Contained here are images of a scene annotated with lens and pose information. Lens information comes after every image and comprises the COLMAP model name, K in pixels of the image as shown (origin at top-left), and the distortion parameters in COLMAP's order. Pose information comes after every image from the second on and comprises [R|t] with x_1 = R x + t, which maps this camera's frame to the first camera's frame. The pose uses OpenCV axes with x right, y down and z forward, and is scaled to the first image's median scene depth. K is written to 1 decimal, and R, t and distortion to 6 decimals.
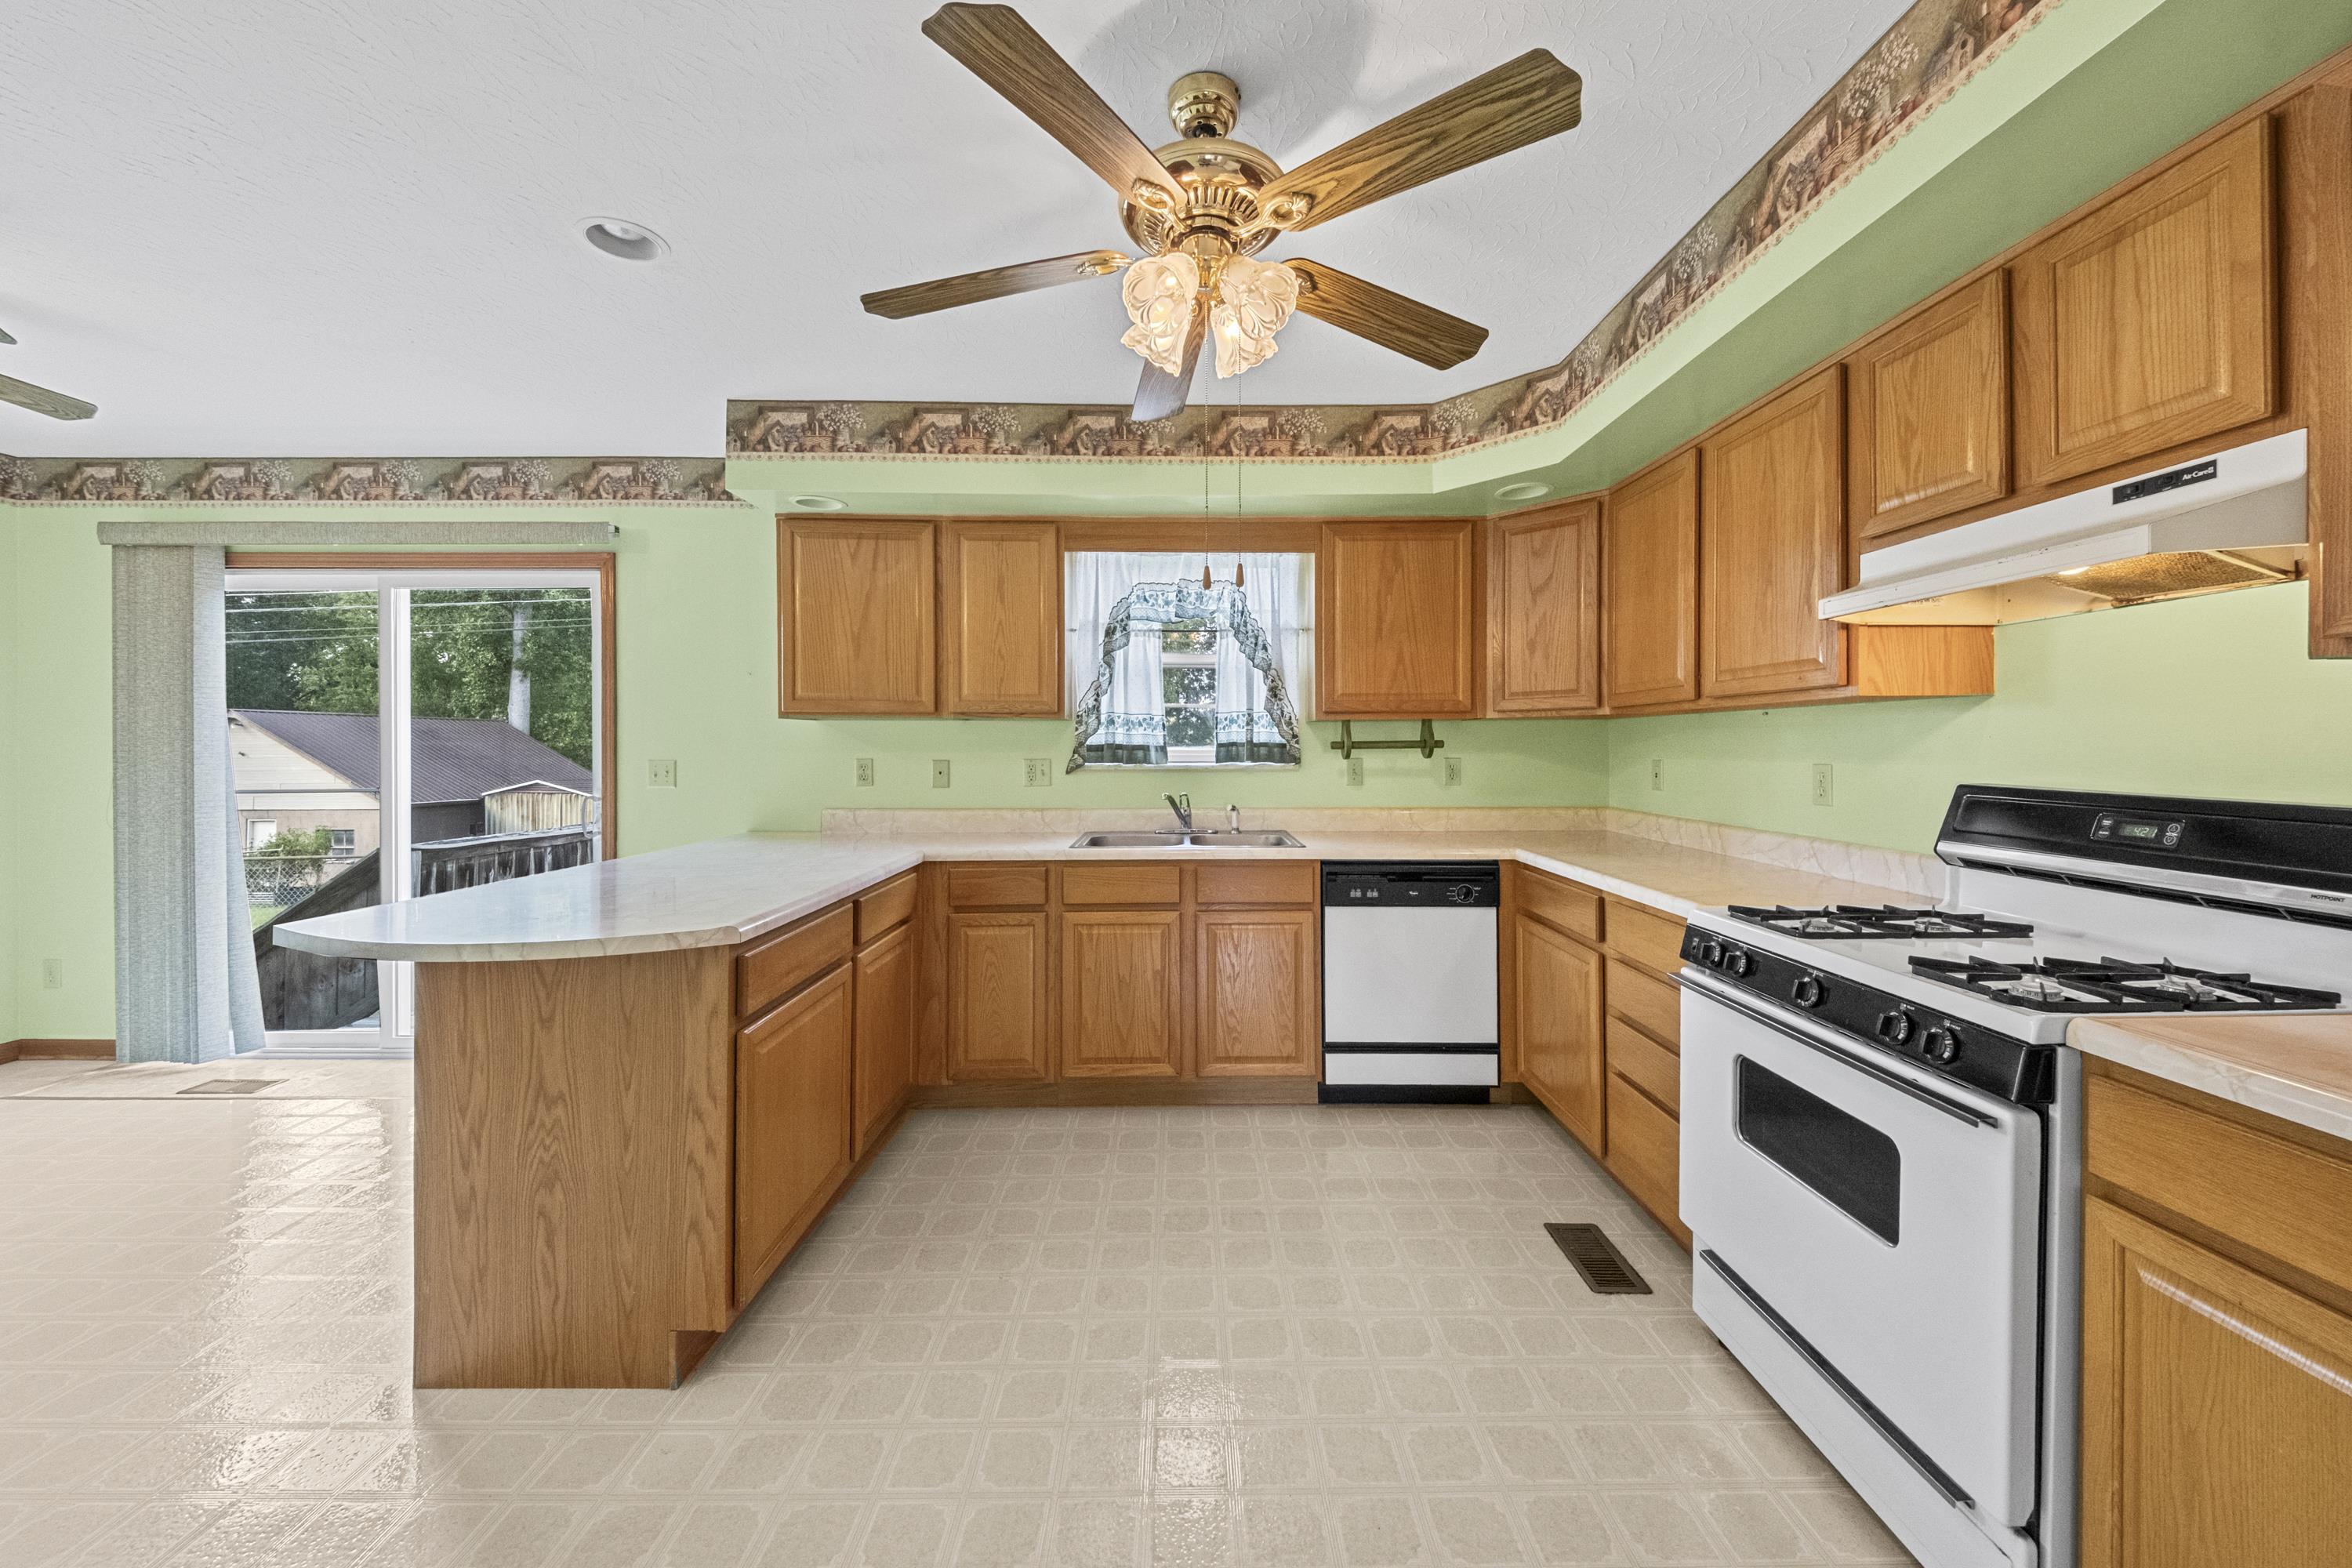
lens RADIAL K [[863.5, 0, 1195.7], [0, 863.5, 749.6], [0, 0, 1]] dist [0.055562, -0.028173]
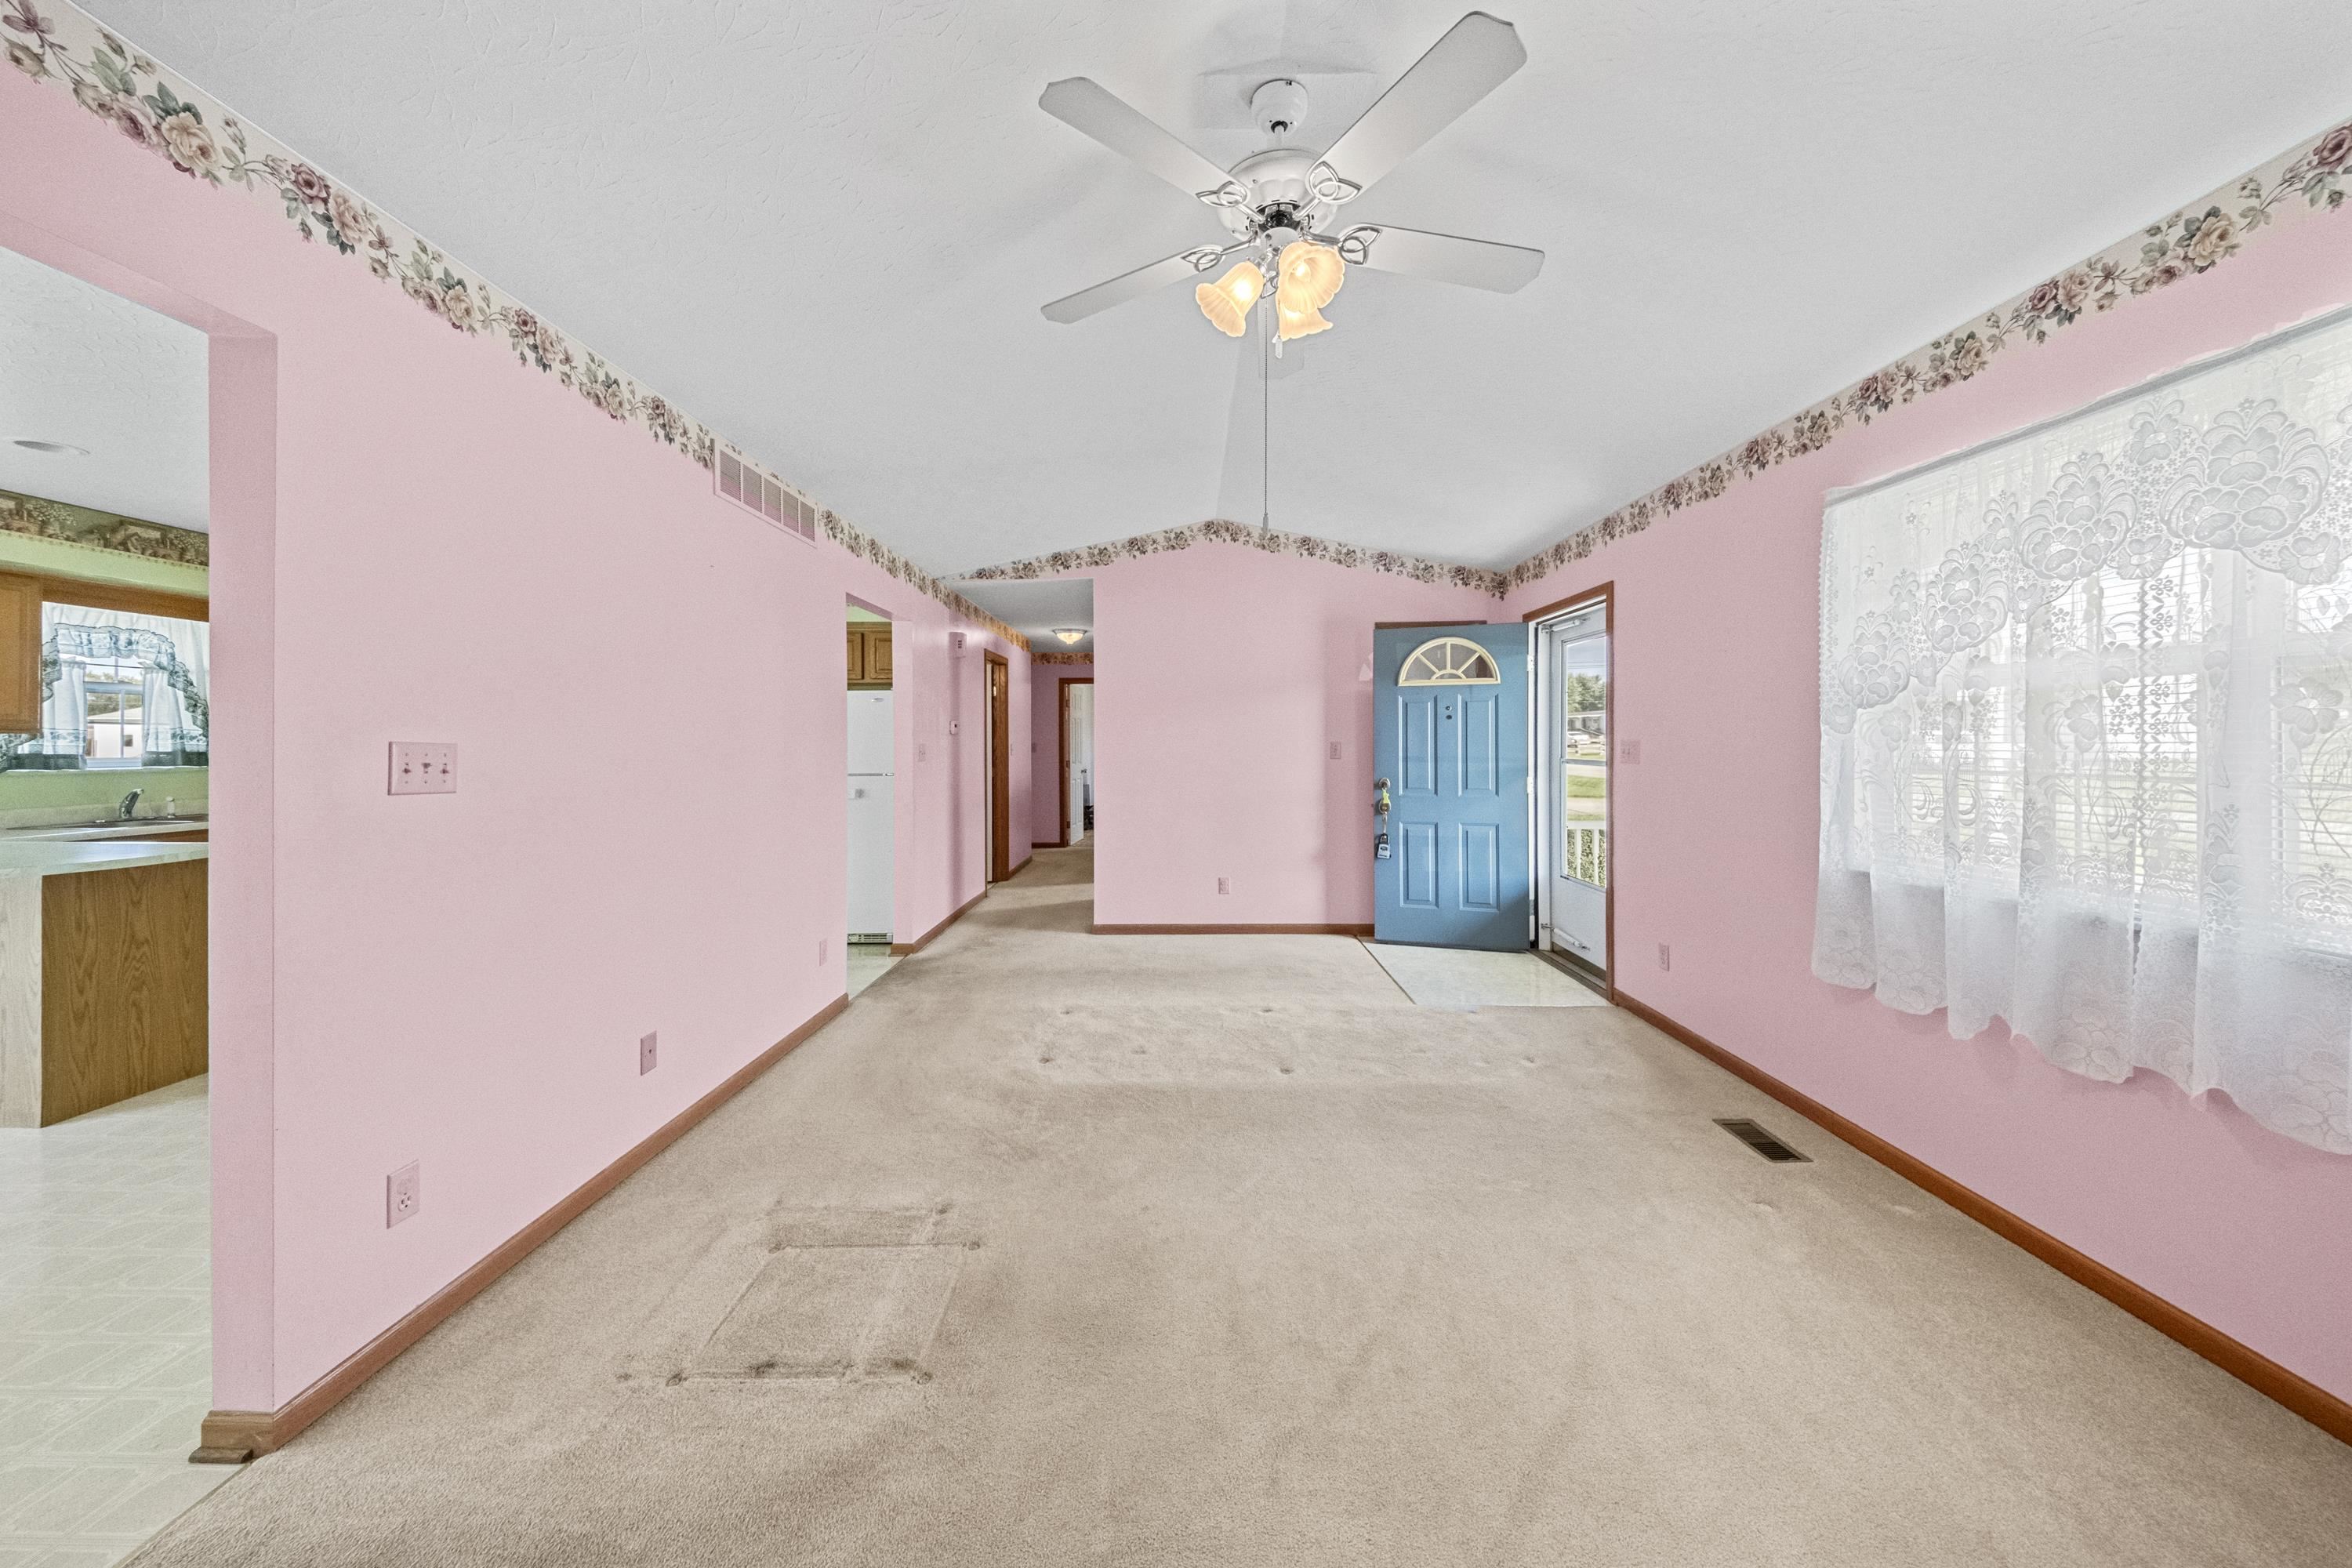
lens RADIAL K [[831.9, 0, 1153.7], [0, 831.9, 745.2], [0, 0, 1]] dist [-0.000286, 0.000027]
pose [[0.048835, 0.000619, 0.998807, -1.410081], [0.002796, 0.999996, -0.000757, -0.015441], [-0.998803, 0.002829, 0.048833, -0.746277]]
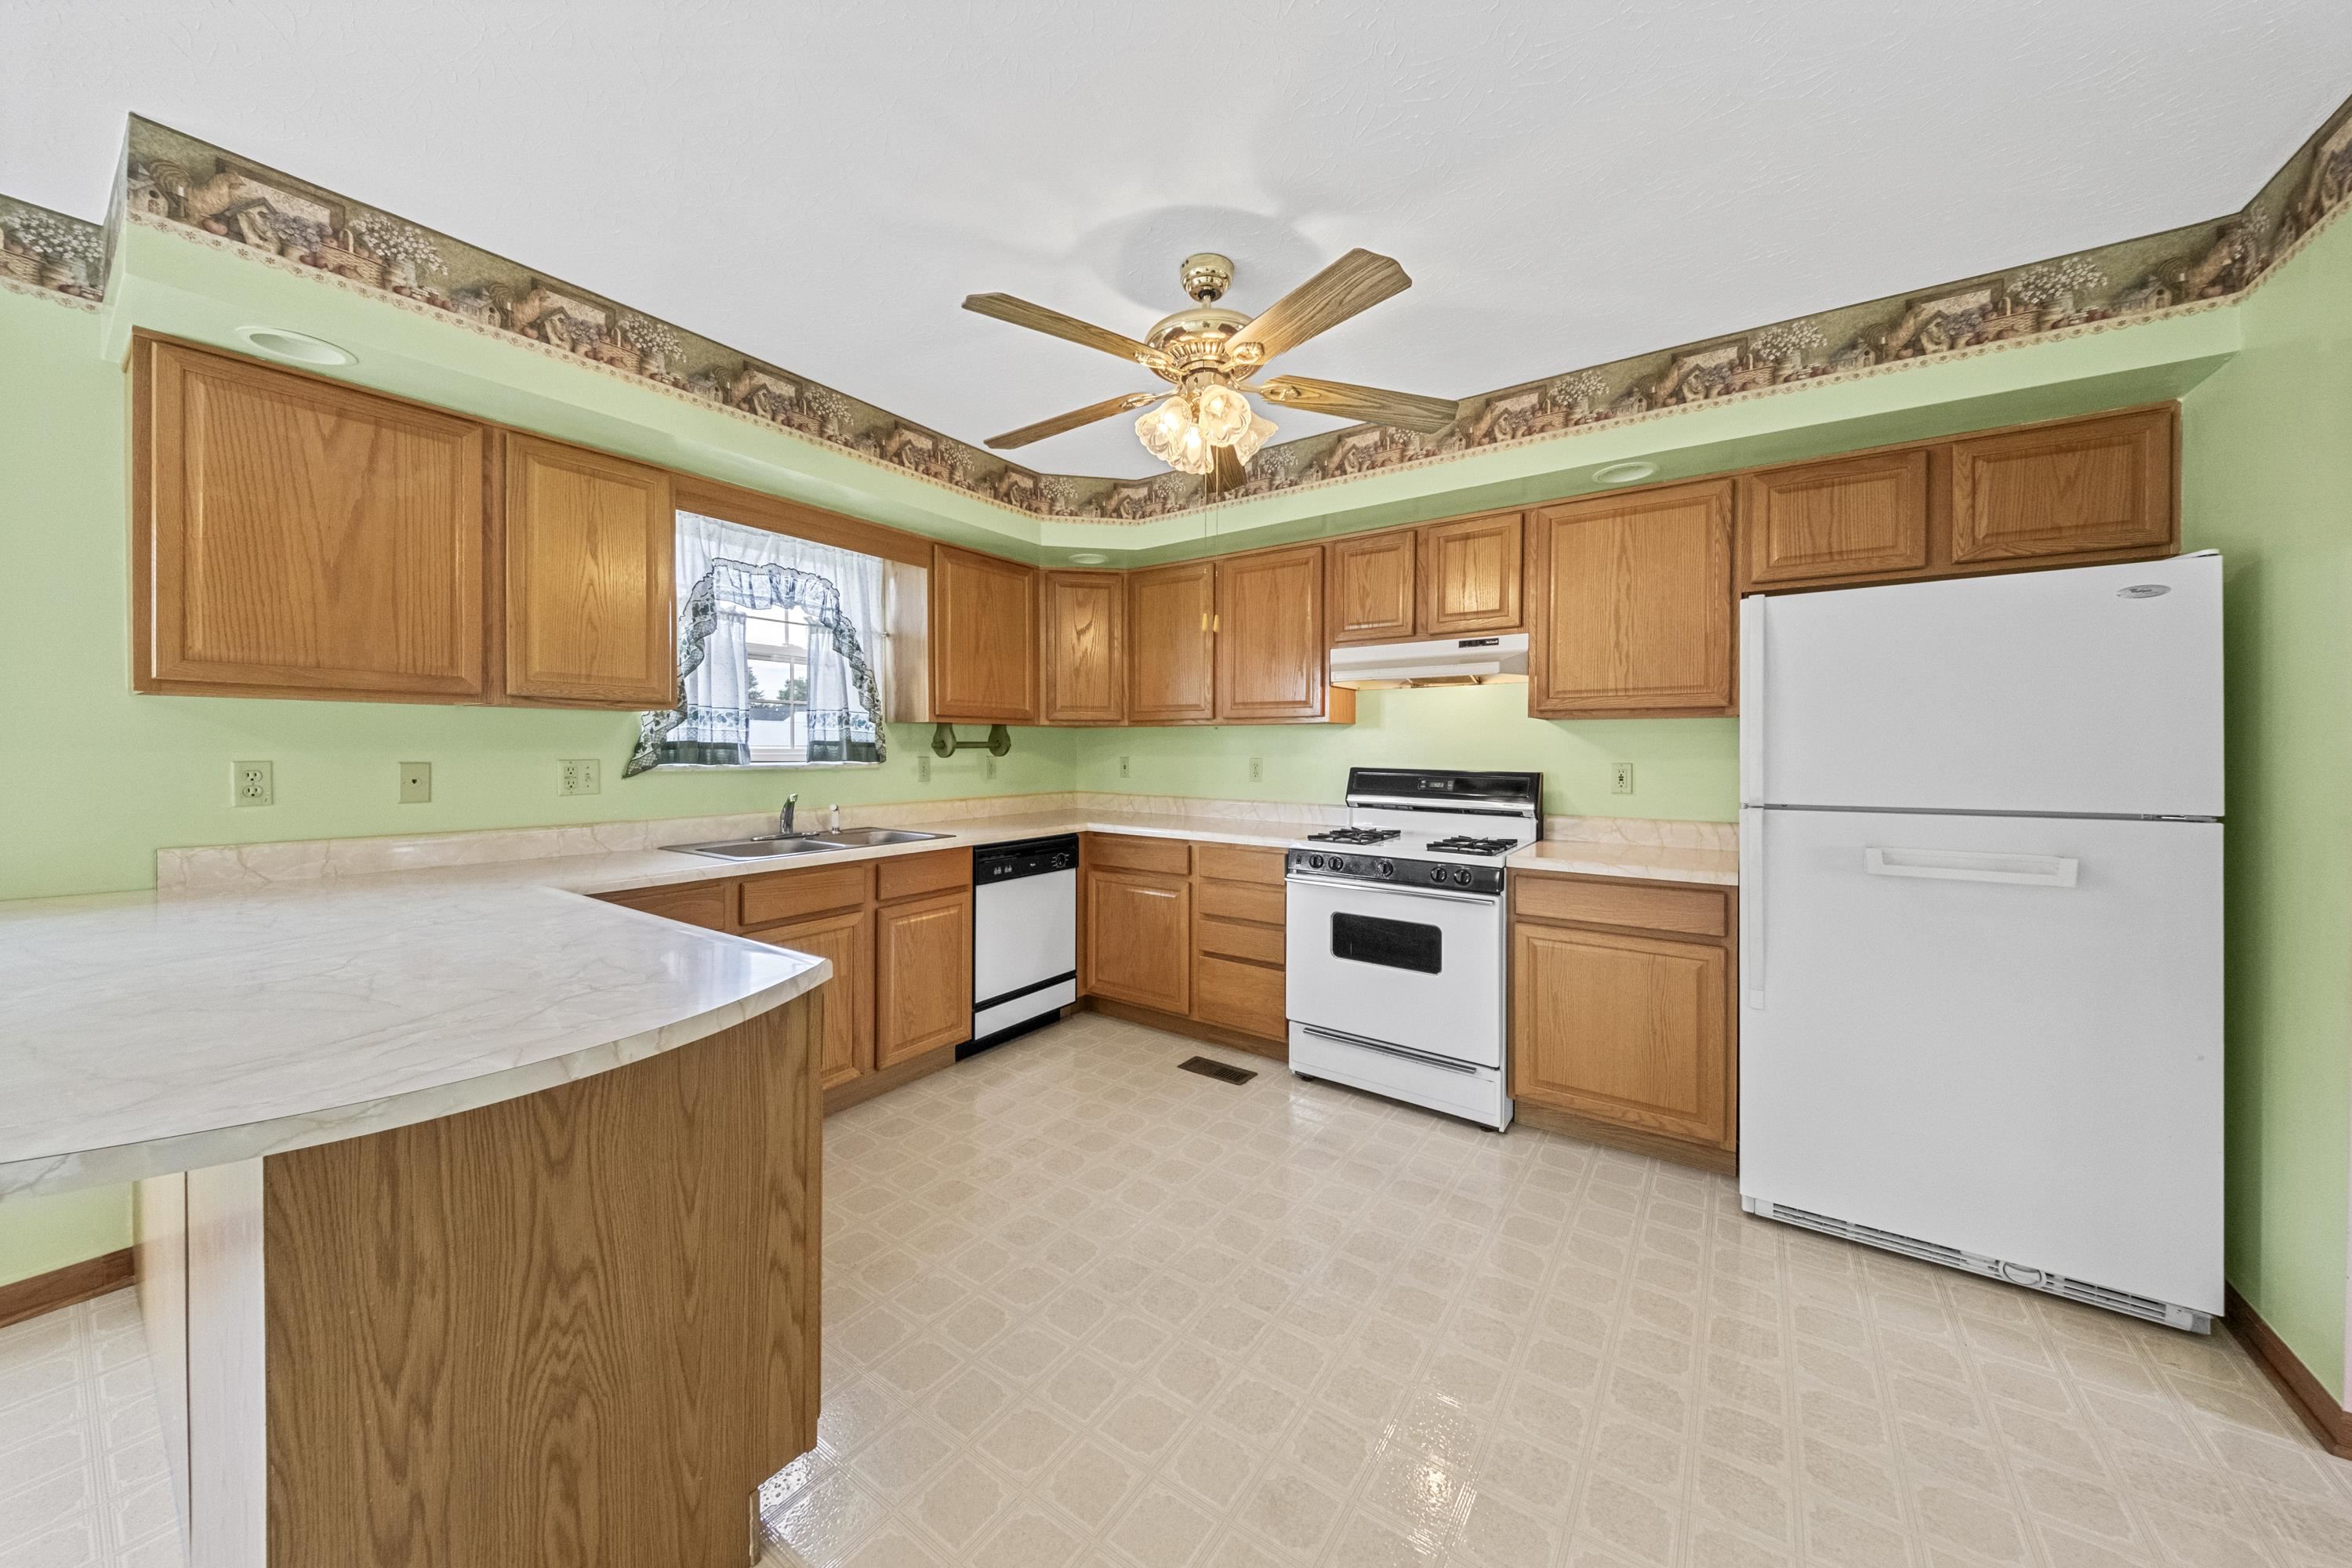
lens RADIAL K [[796.6, 0, 1174.7], [0, 796.6, 760.1], [0, 0, 1]] dist [0.044917, -0.023451]
pose [[0.583586, -0.007880, 0.812013, -0.555605], [-0.002197, 0.999934, 0.011283, 0.002077], [-0.812048, -0.008369, 0.583531, 0.167366]]
